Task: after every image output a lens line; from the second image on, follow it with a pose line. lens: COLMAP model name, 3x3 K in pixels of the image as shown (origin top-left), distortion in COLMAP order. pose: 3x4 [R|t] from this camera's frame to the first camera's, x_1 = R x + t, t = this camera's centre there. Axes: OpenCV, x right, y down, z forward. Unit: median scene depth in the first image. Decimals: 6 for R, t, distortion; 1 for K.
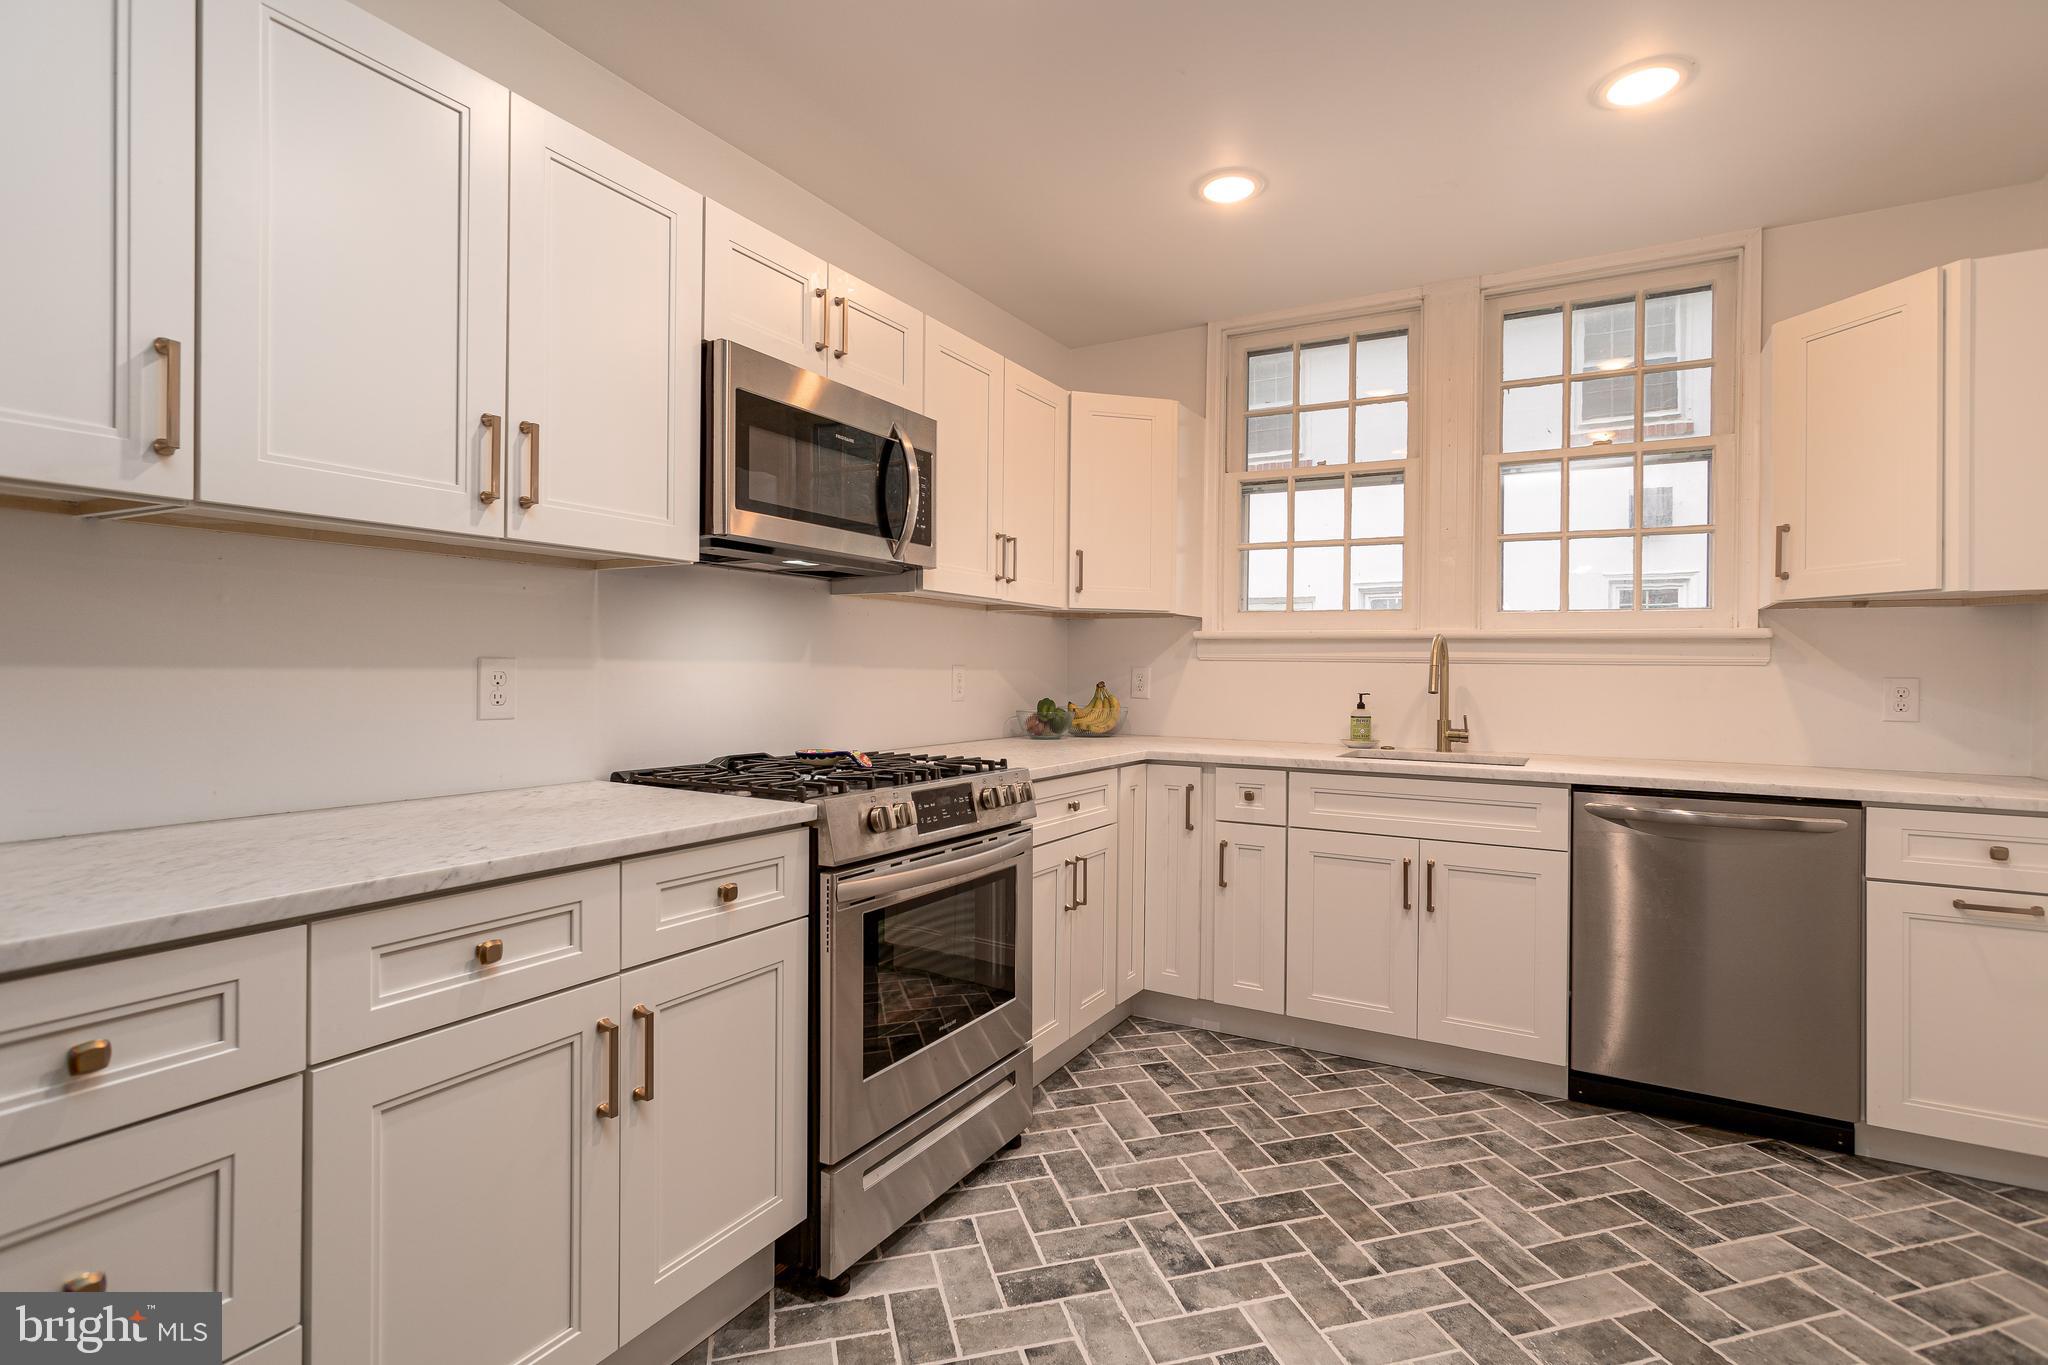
lens RADIAL K [[979.9, 0, 1033.5], [0, 979.9, 678.6], [0, 0, 1]] dist [-0.017205, 0.014558]
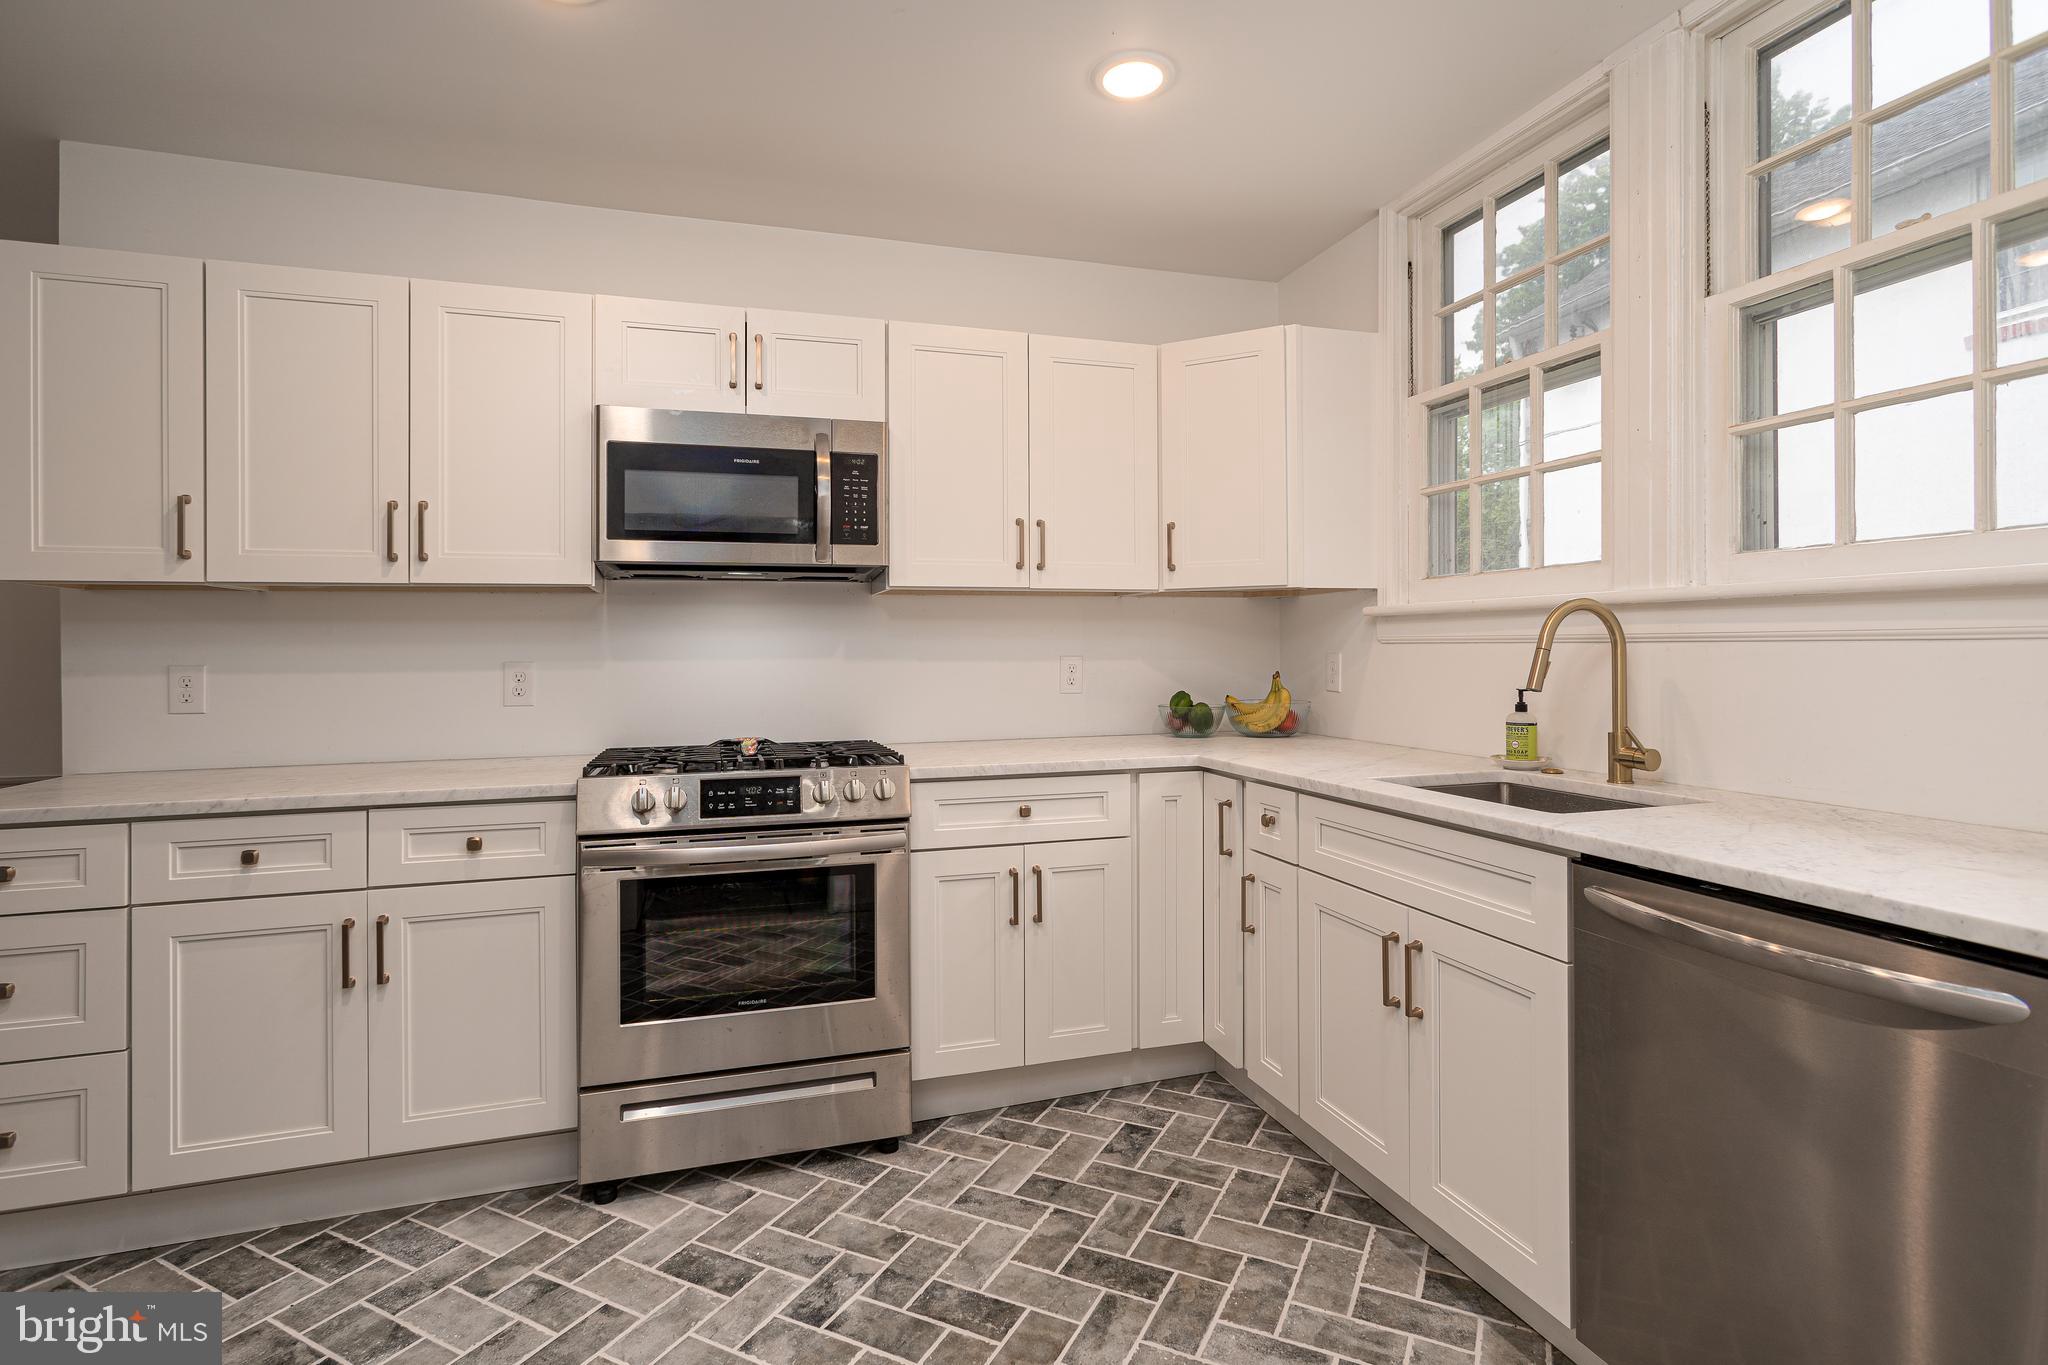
lens RADIAL K [[992.7, 0, 1028.7], [0, 992.7, 647.2], [0, 0, 1]] dist [-0.020277, 0.013069]
pose [[0.737296, -0.019658, -0.675284, 0.779706], [0.010417, 0.999789, -0.017730, -0.007891], [0.675490, 0.006038, 0.737345, 0.368073]]
